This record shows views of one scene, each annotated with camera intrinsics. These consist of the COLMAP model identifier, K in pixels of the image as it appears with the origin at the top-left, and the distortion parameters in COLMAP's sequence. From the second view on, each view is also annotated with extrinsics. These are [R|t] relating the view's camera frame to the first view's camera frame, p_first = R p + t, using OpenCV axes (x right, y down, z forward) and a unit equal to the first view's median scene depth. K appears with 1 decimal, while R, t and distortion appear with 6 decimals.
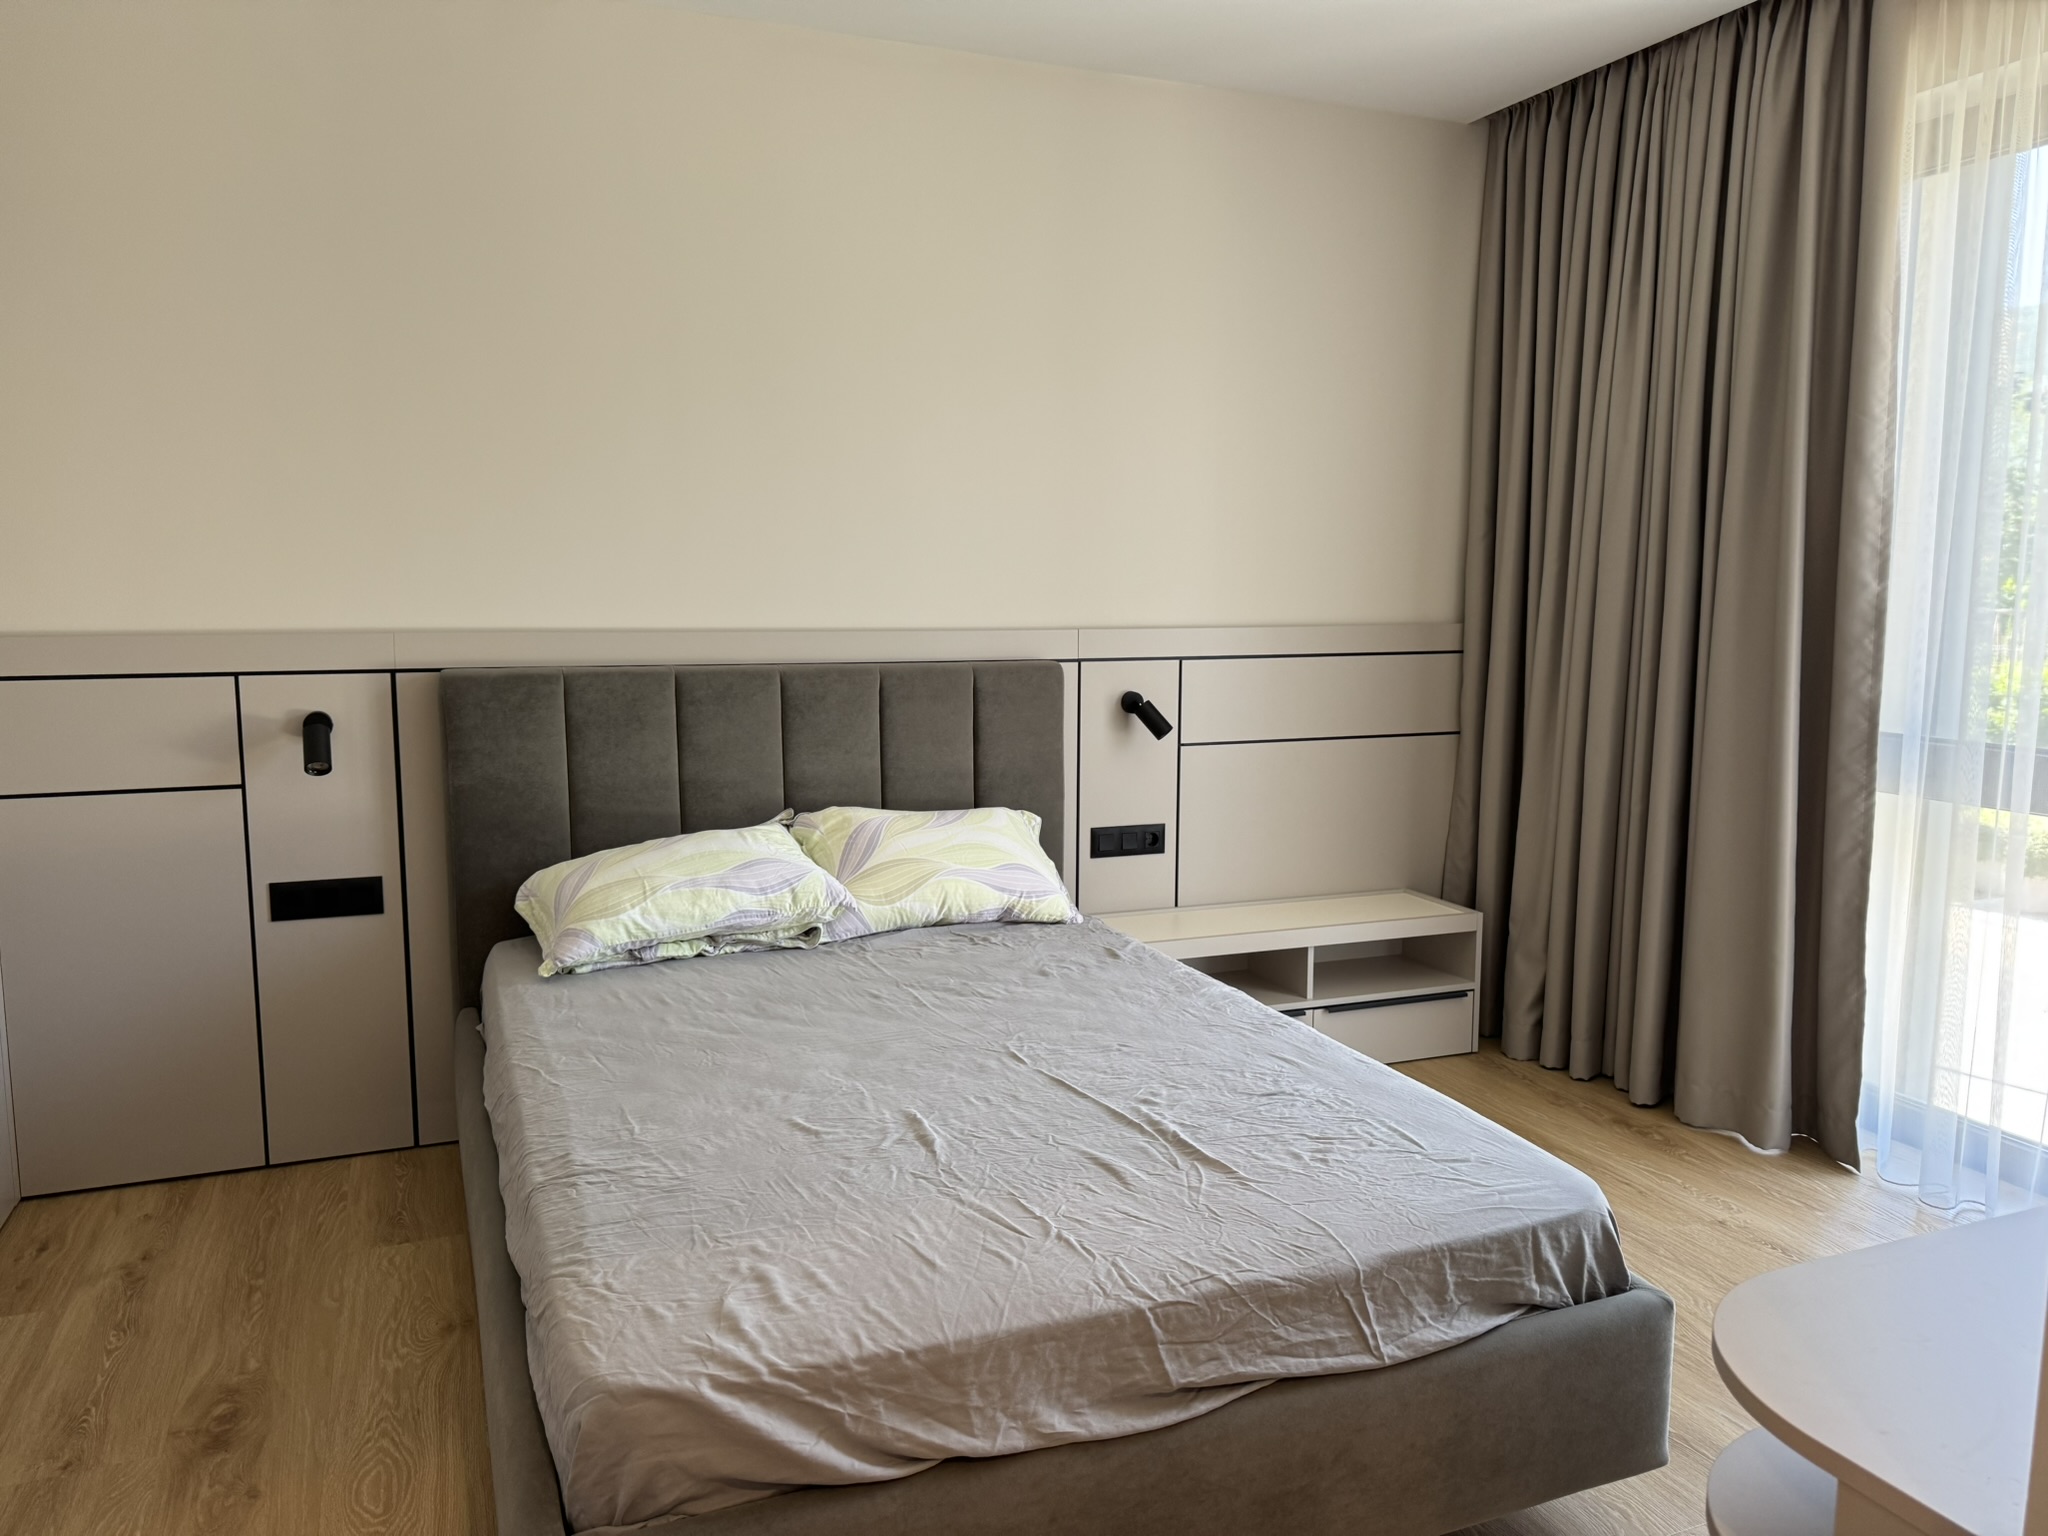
lens RADIAL K [[1443.8, 0, 1024.0], [0, 1443.8, 768.0], [0, 0, 1]] dist [0.002097, 0.000362]
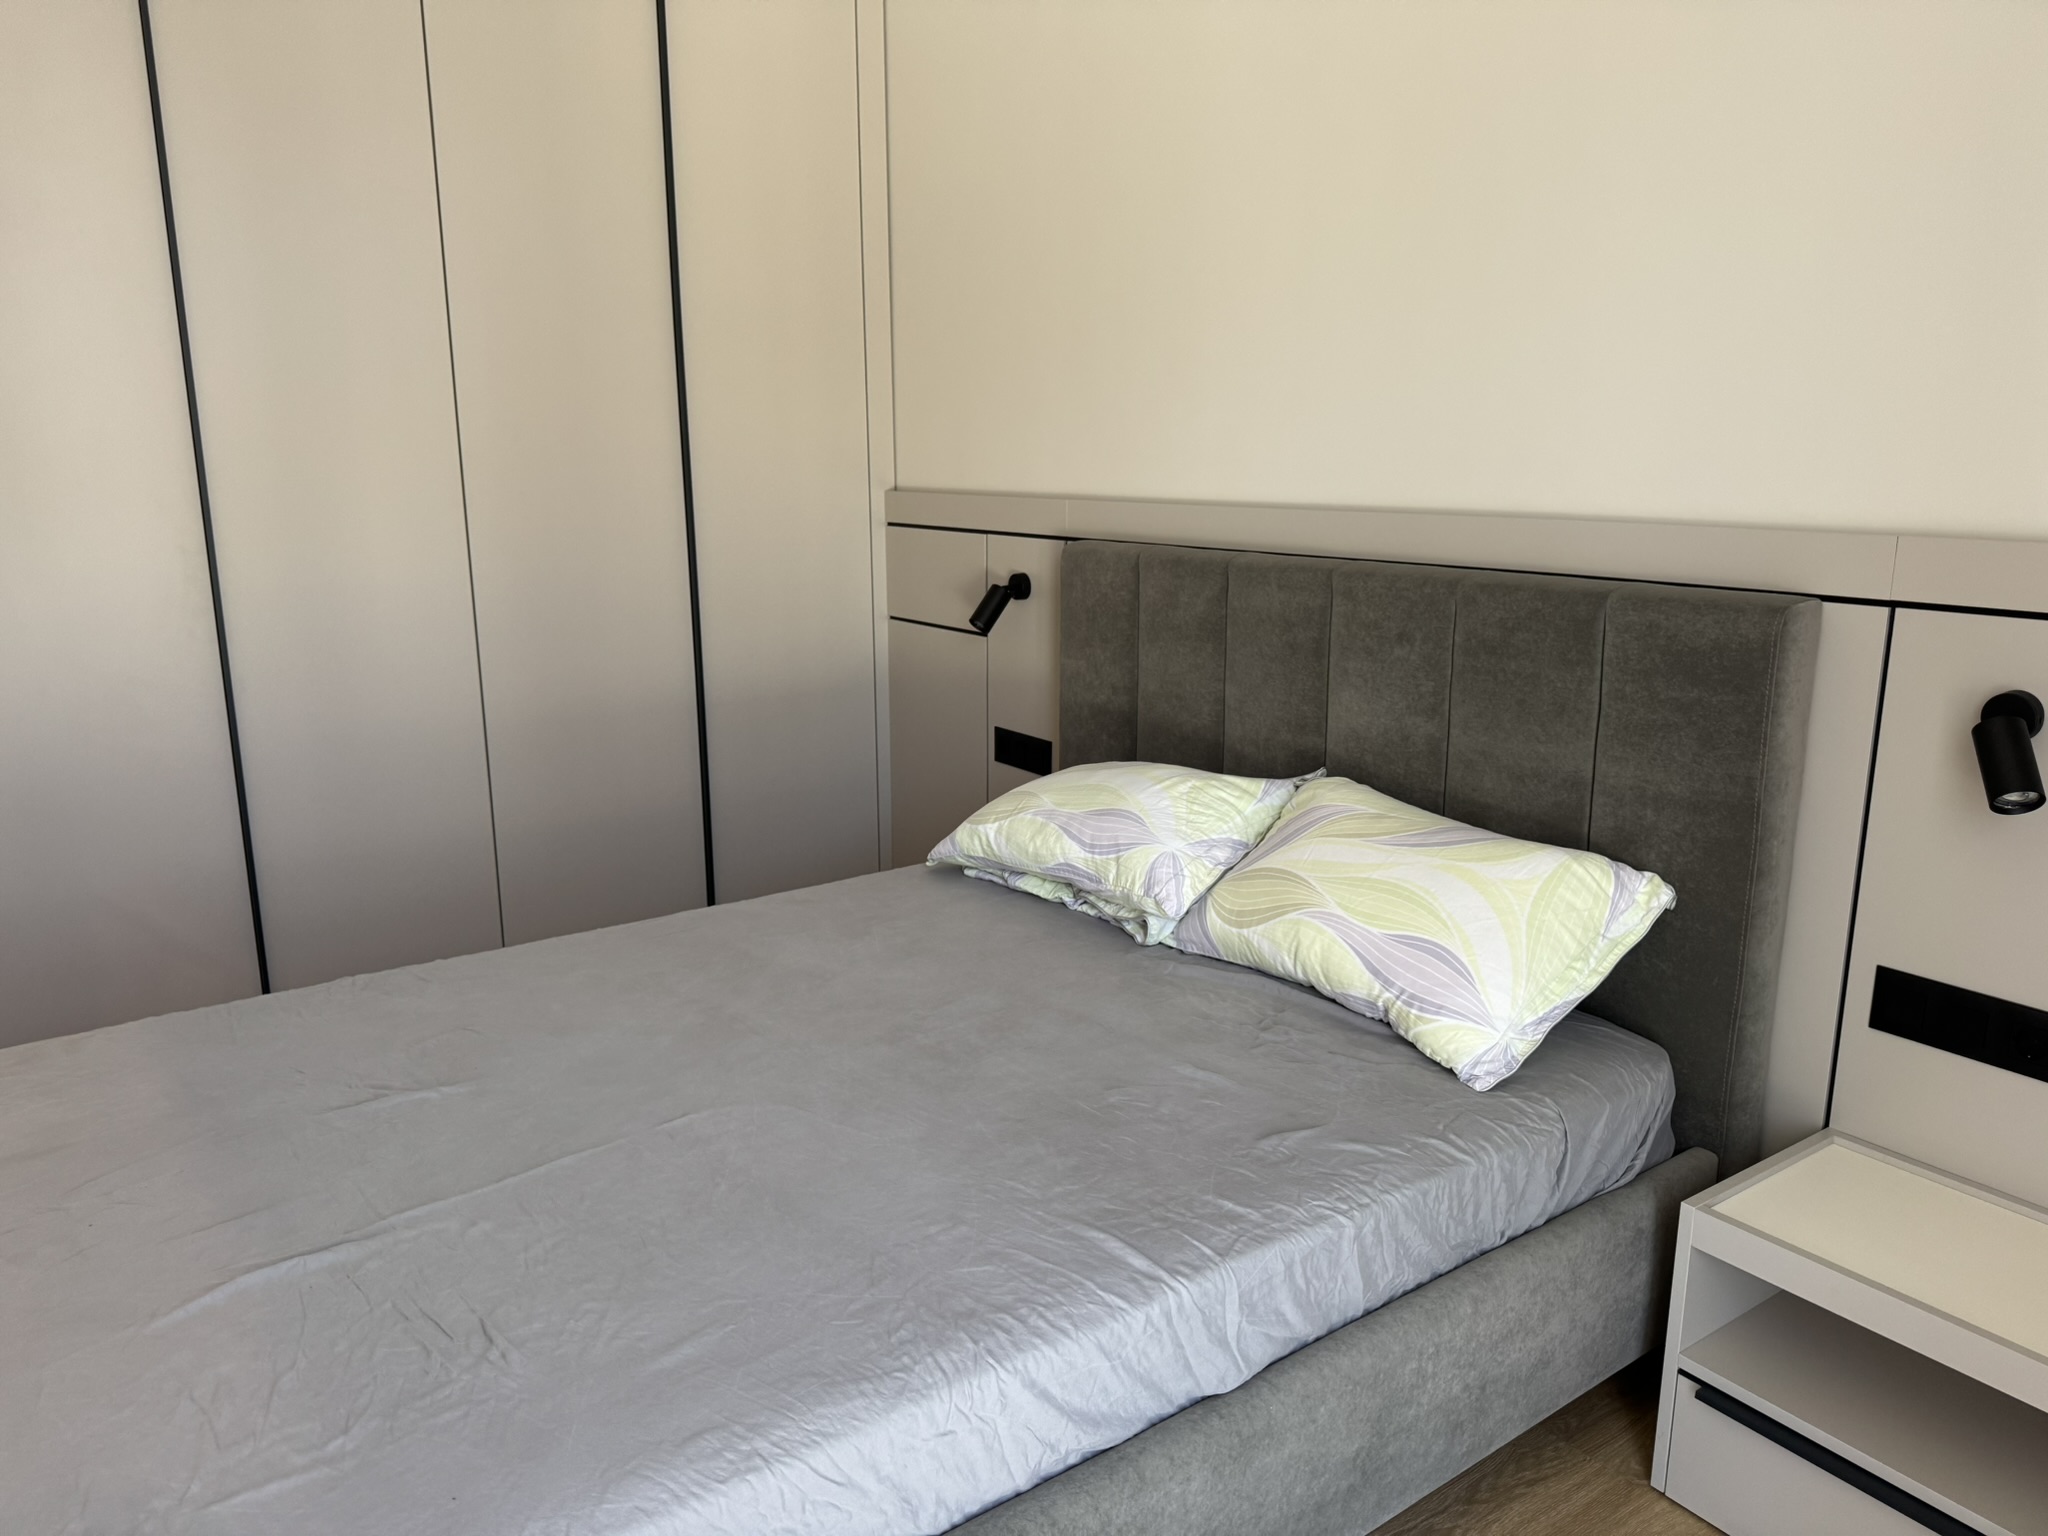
lens RADIAL K [[1443.8, 0, 1024.0], [0, 1443.8, 768.0], [0, 0, 1]] dist [0.002097, 0.000362]
pose [[0.208125, 0.210277, -0.955232, 0.525344], [-0.115049, 0.975101, 0.189584, -0.096313], [0.971312, 0.070441, 0.227136, 0.765539]]
